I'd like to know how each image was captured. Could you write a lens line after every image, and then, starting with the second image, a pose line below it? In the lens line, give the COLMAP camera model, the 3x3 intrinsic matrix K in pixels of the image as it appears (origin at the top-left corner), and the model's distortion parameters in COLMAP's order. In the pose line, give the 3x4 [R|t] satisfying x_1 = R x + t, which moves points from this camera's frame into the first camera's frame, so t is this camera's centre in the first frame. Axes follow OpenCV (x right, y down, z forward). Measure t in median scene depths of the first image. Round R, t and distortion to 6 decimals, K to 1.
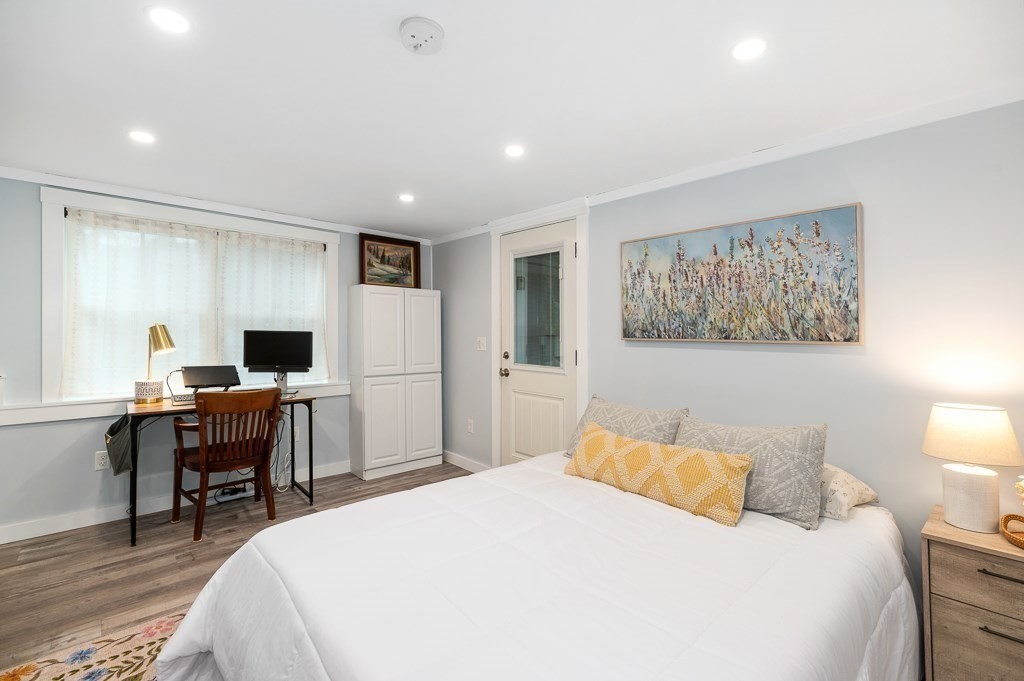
lens RADIAL K [[450.6, 0, 512.2], [0, 450.6, 335.8], [0, 0, 1]] dist [0.001414, 0.001686]
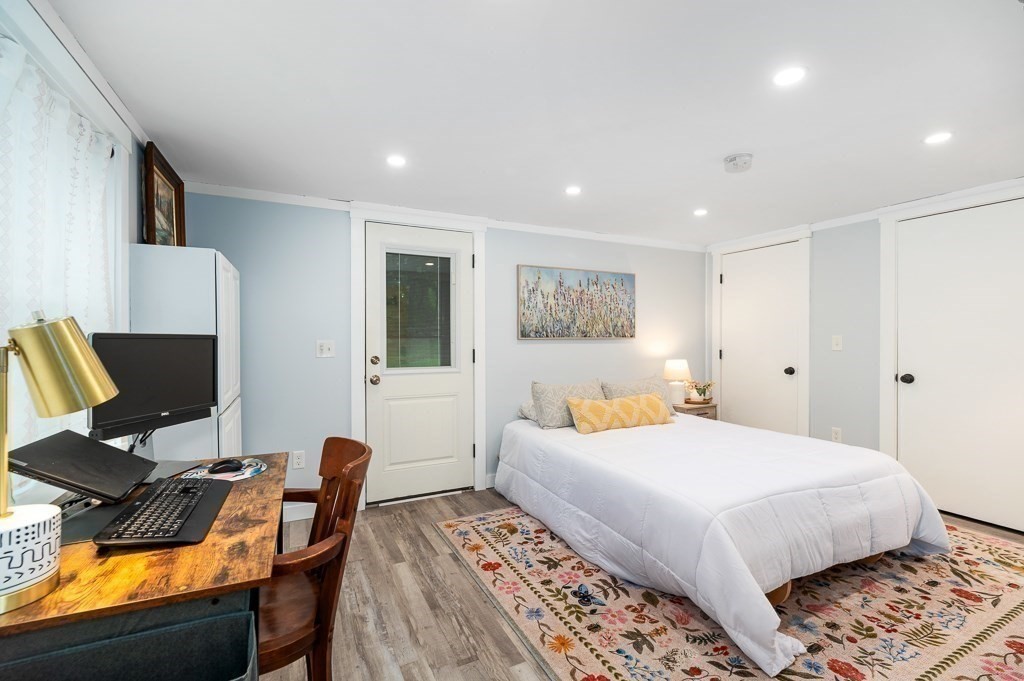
lens RADIAL K [[450.6, 0, 512.1], [0, 450.6, 335.4], [0, 0, 1]] dist [0.001414, 0.001686]
pose [[0.280385, -0.010932, 0.959825, -1.159993], [0.007732, 0.999928, 0.009130, -0.015761], [-0.959856, 0.004862, 0.280450, 0.743860]]
